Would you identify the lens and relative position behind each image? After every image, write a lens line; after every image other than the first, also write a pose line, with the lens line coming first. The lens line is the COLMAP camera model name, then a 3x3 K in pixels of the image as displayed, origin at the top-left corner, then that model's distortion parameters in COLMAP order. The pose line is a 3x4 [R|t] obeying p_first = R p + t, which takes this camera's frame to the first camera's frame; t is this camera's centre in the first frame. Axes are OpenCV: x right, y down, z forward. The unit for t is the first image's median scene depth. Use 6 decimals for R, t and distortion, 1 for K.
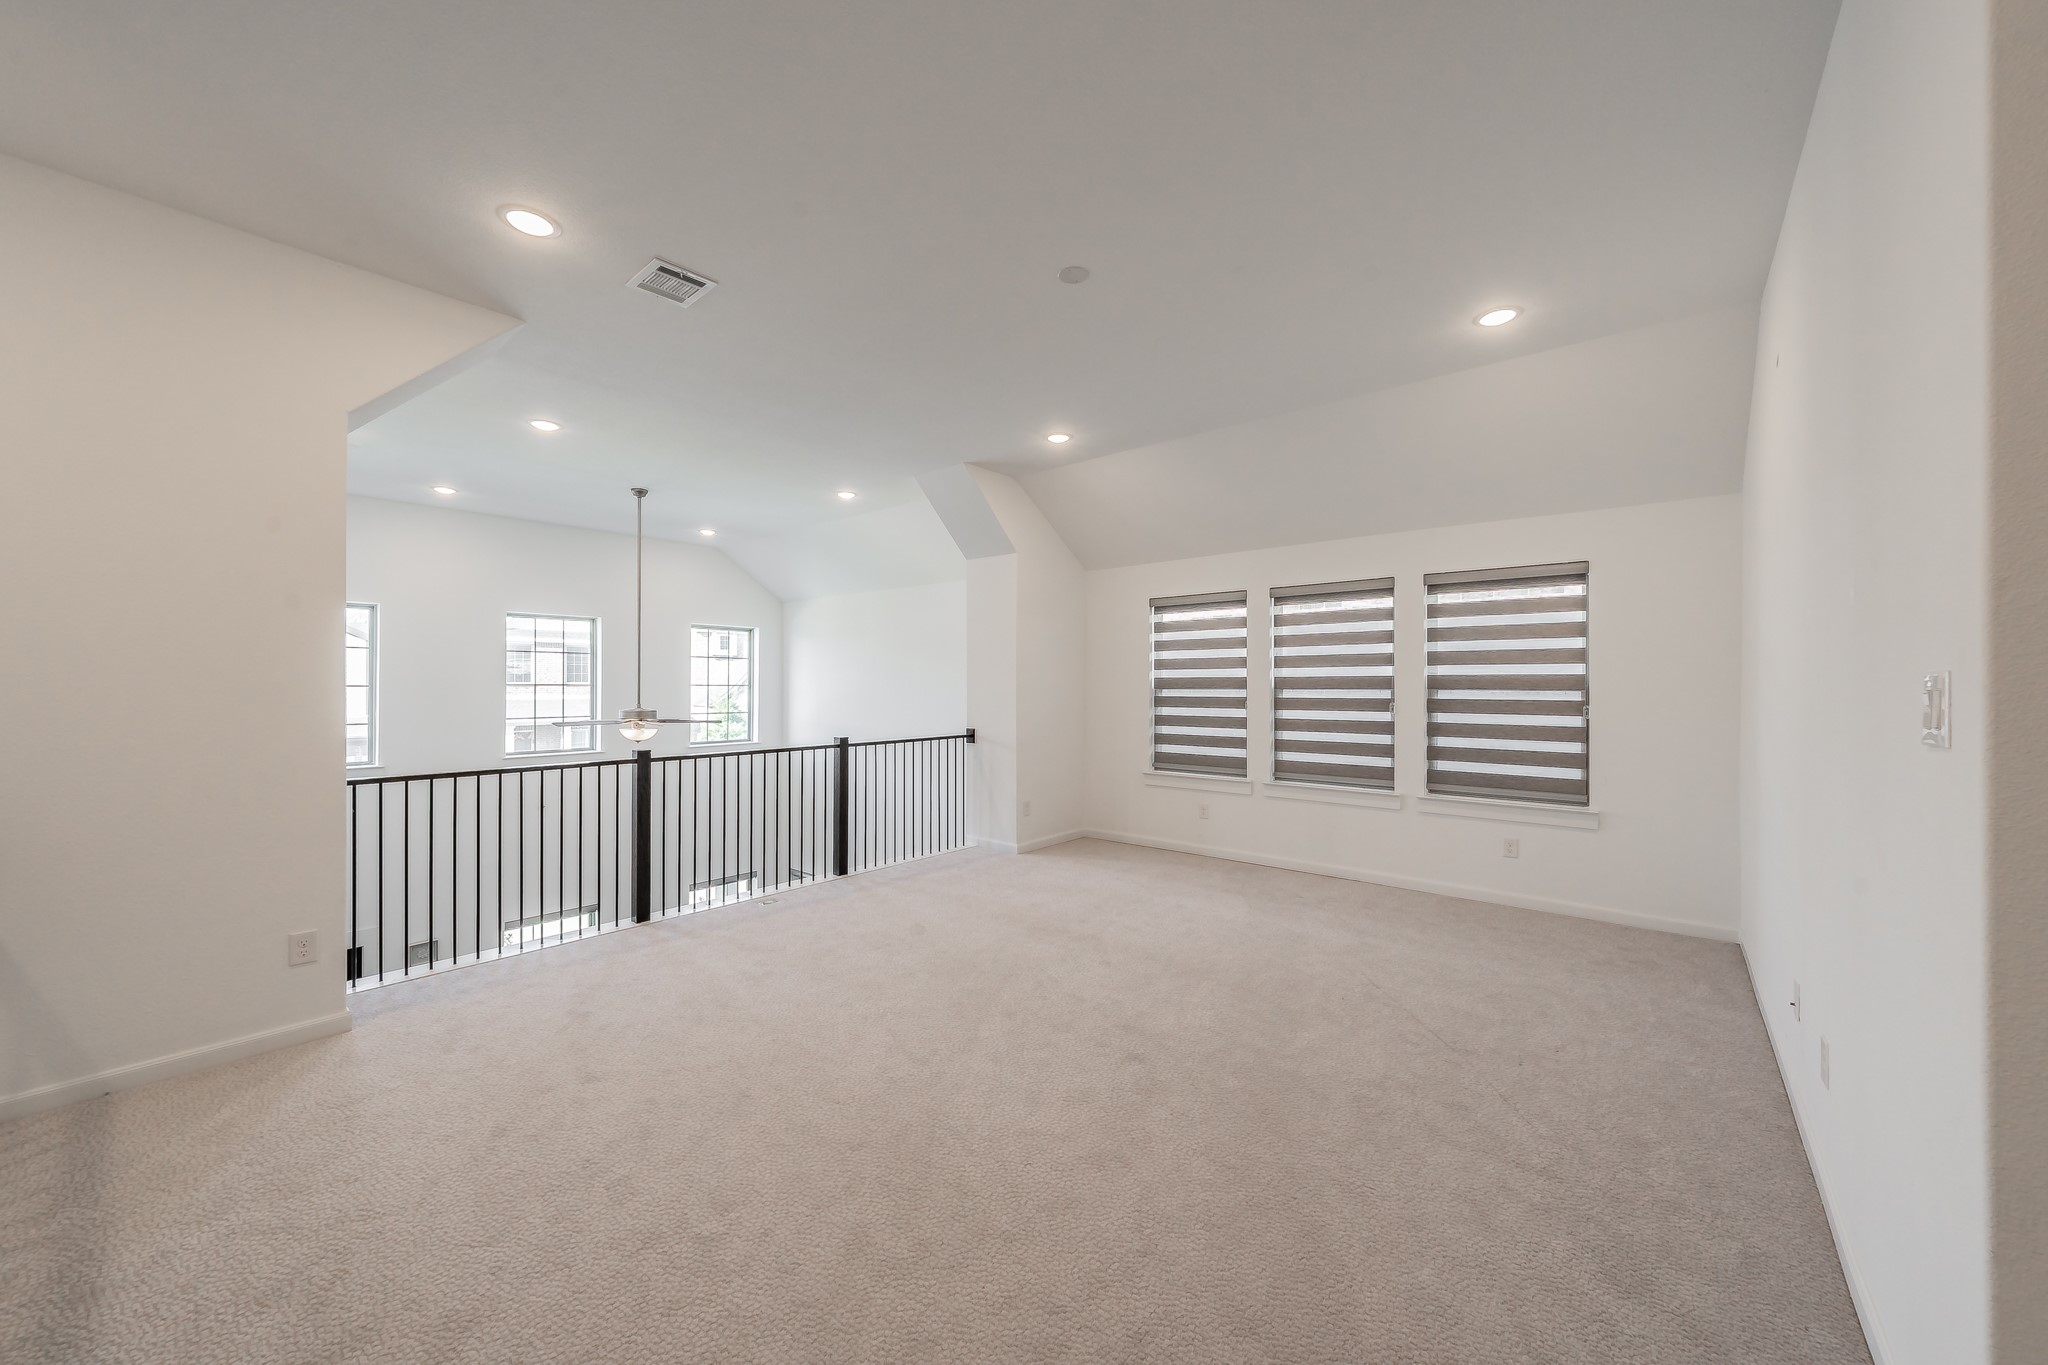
lens RADIAL K [[750.4, 0, 1024.9], [0, 750.4, 680.0], [0, 0, 1]] dist [-0.010275, -0.000212]
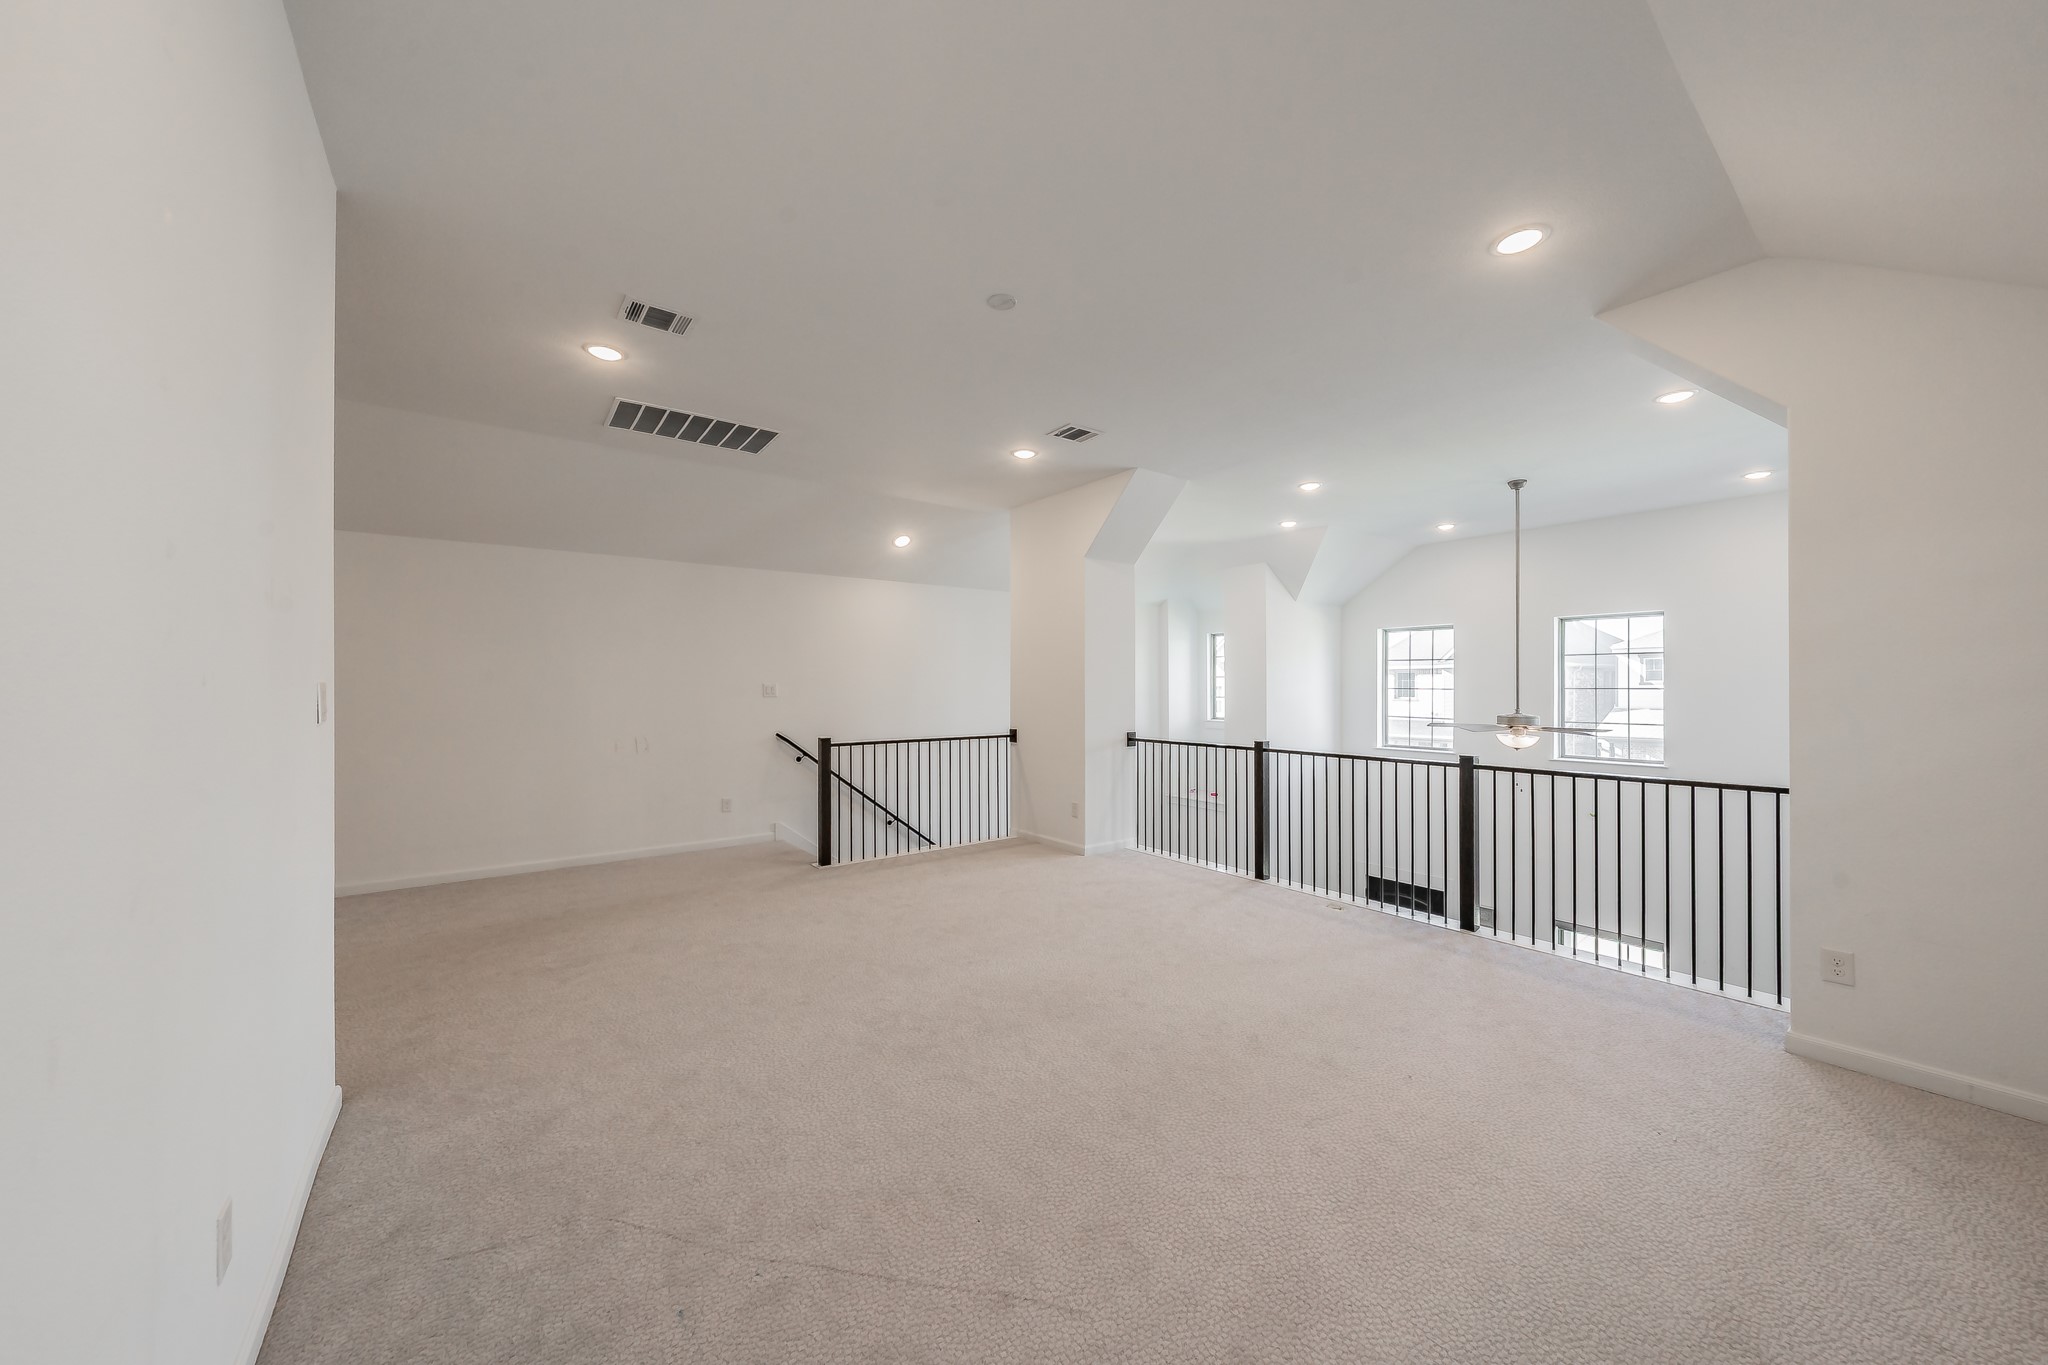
lens RADIAL K [[714.1, 0, 1025.1], [0, 714.1, 688.9], [0, 0, 1]] dist [-0.002461, -0.000060]
pose [[-0.220021, -0.000526, -0.975495, 0.496872], [0.005885, 0.999981, -0.001866, 0.004339], [0.975477, -0.006152, -0.220014, 0.596338]]
